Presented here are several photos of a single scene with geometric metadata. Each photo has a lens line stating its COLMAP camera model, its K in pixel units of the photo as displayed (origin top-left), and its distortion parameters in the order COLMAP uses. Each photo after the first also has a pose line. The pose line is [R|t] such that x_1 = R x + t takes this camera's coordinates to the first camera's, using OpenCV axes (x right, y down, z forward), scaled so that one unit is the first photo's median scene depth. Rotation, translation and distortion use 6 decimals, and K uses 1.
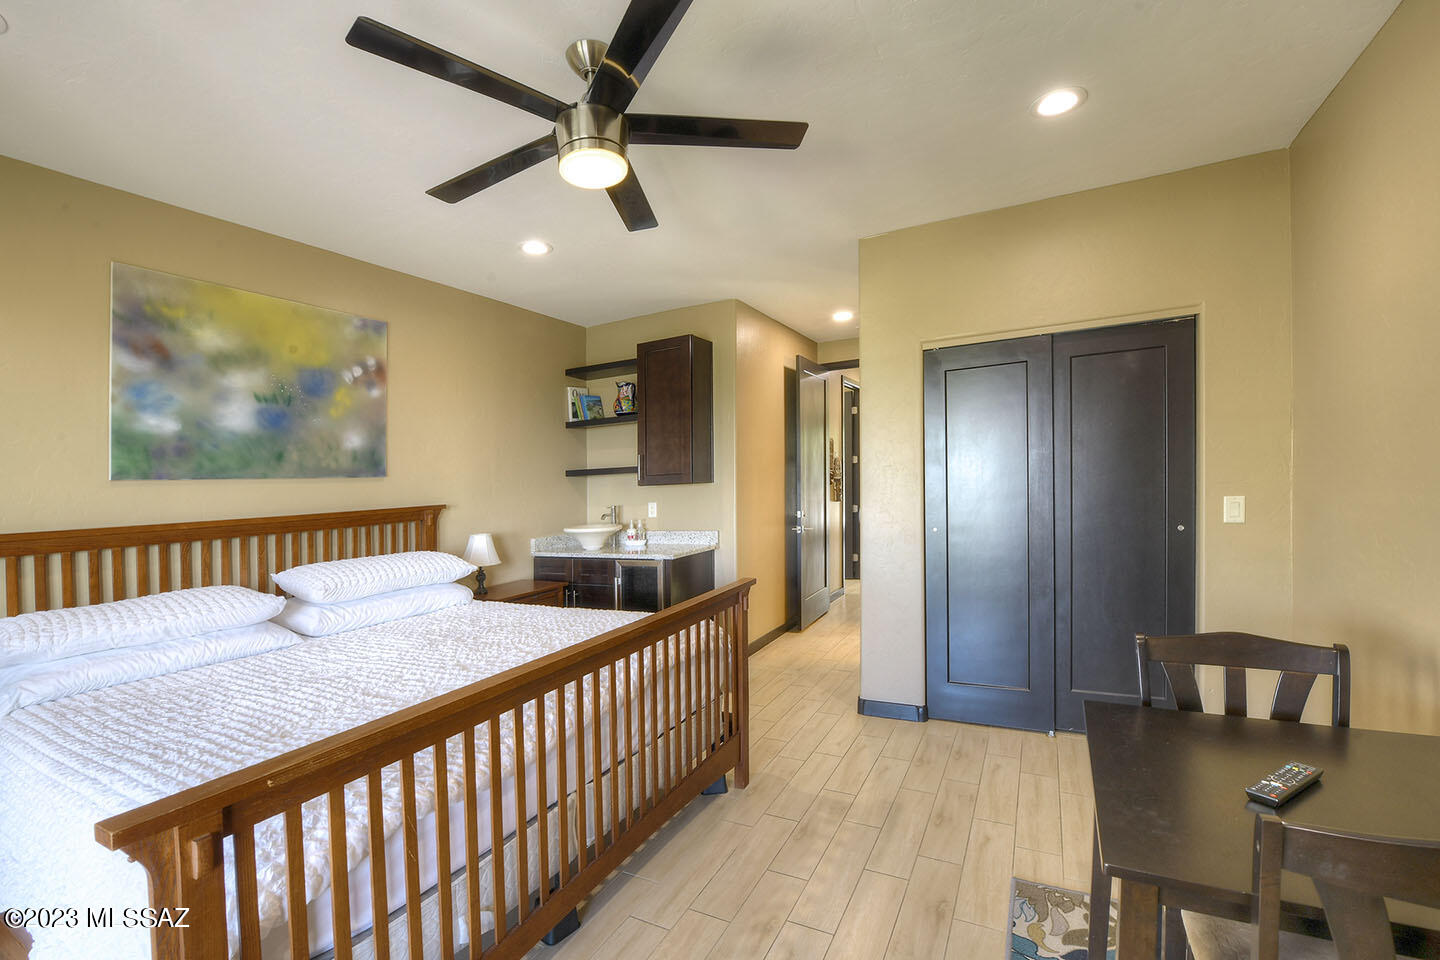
lens RADIAL K [[611.7, 0, 715.6], [0, 611.7, 487.4], [0, 0, 1]] dist [-0.004577, -0.000288]
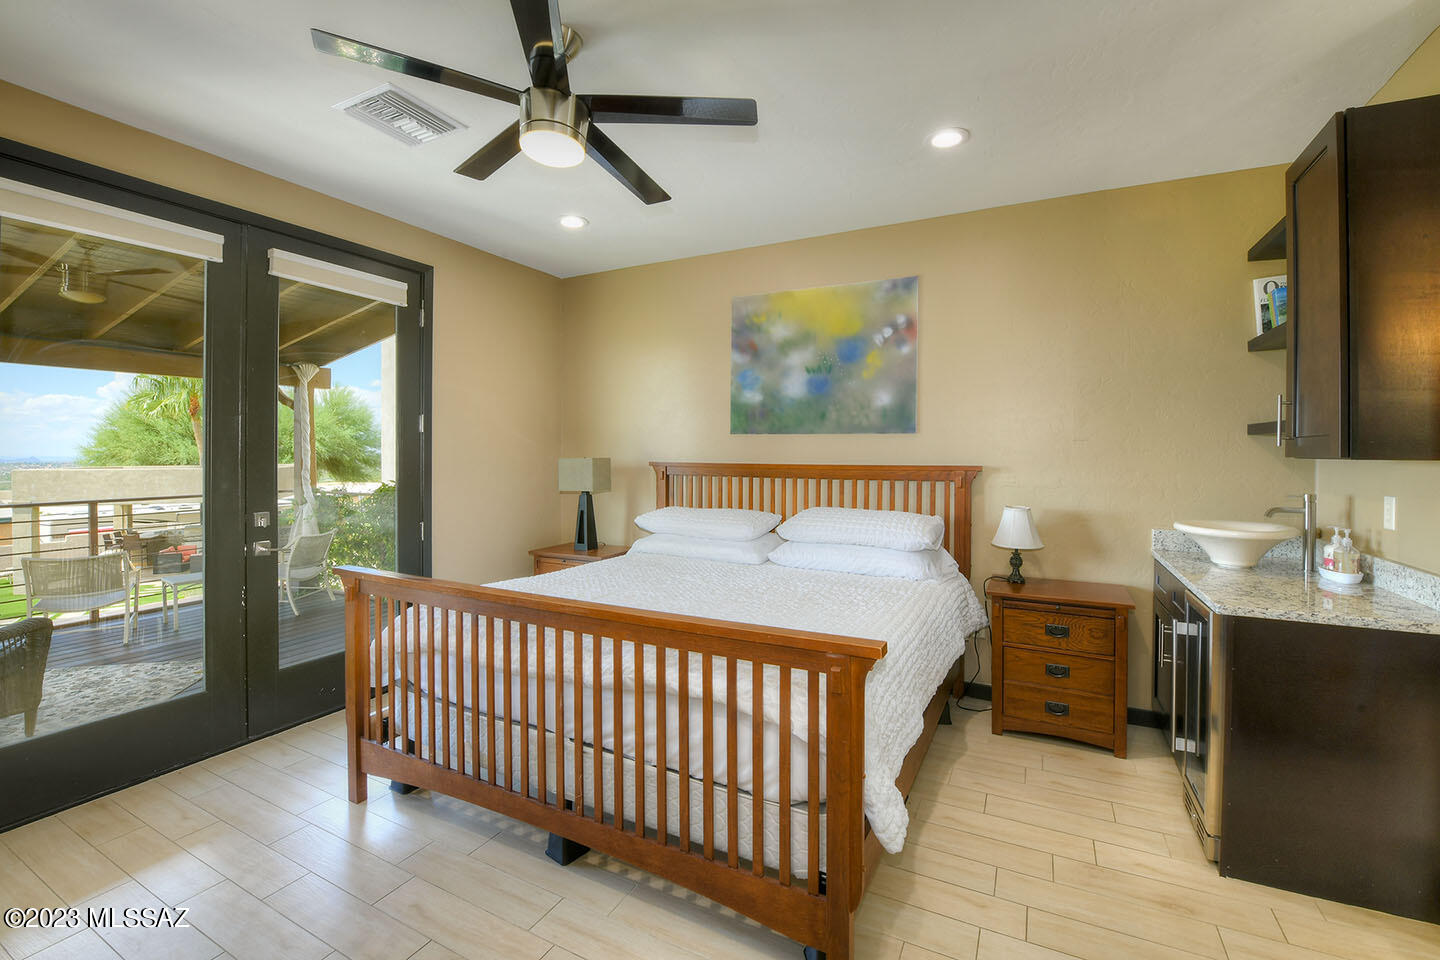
lens RADIAL K [[611.7, 0, 707.2], [0, 611.7, 434.5], [0, 0, 1]] dist [-0.004577, -0.000288]
pose [[0.017344, 0.020358, -0.999642, 0.498884], [-0.014772, 0.999689, 0.020103, -0.033928], [0.999740, 0.014418, 0.017639, 0.731412]]
